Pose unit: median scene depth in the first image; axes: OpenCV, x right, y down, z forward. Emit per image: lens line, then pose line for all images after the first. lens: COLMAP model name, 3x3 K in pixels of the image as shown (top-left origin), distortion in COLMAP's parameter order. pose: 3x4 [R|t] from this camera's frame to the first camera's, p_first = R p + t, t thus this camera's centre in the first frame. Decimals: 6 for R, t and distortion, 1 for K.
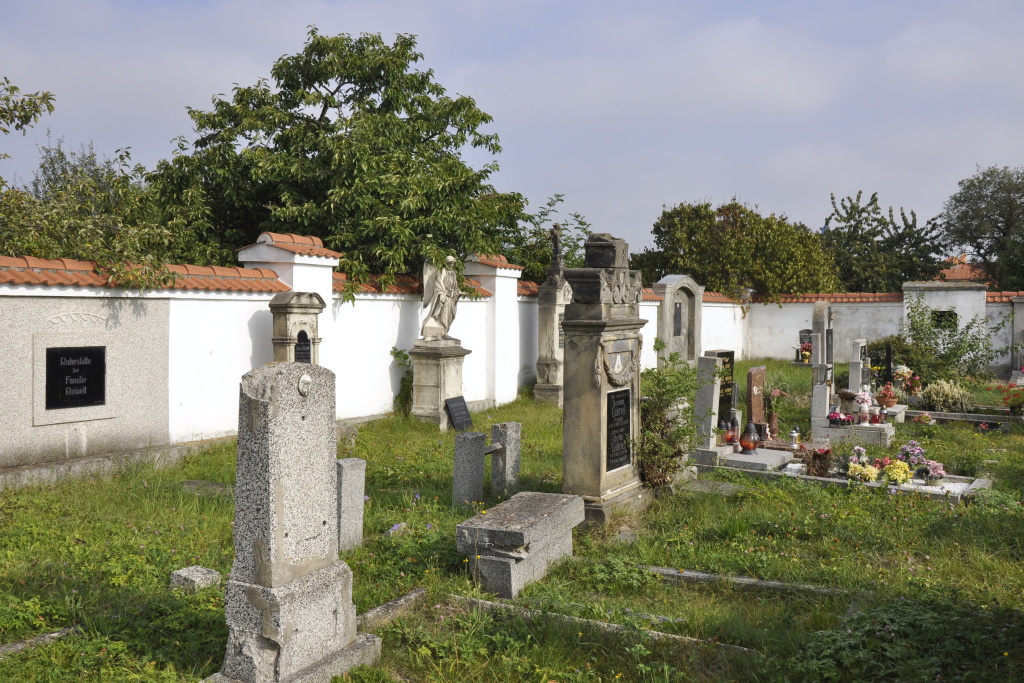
lens RADIAL K [[1061.4, 0, 512.1], [0, 1061.4, 340.3], [0, 0, 1]] dist [0.009671, 0.000000]
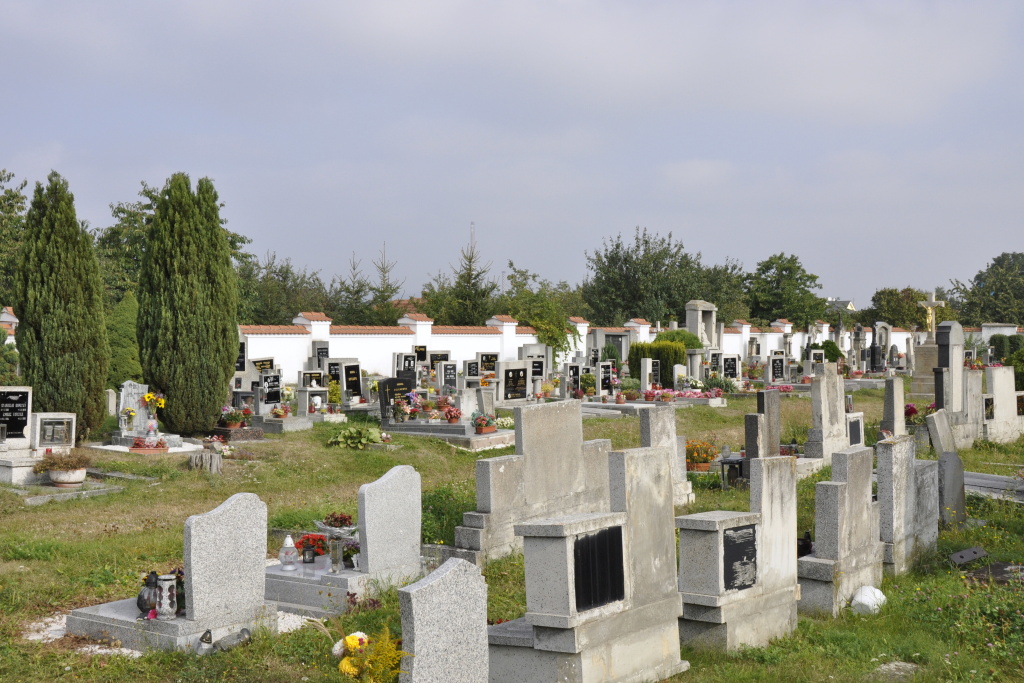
lens RADIAL K [[1231.1, 0, 511.3], [0, 1231.1, 340.3], [0, 0, 1]] dist [0.084428, 0.000000]
pose [[0.987697, -0.000930, -0.156378, -0.347084], [-0.002167, 0.999805, -0.019629, 0.060192], [0.156366, 0.019726, 0.987502, -2.820766]]
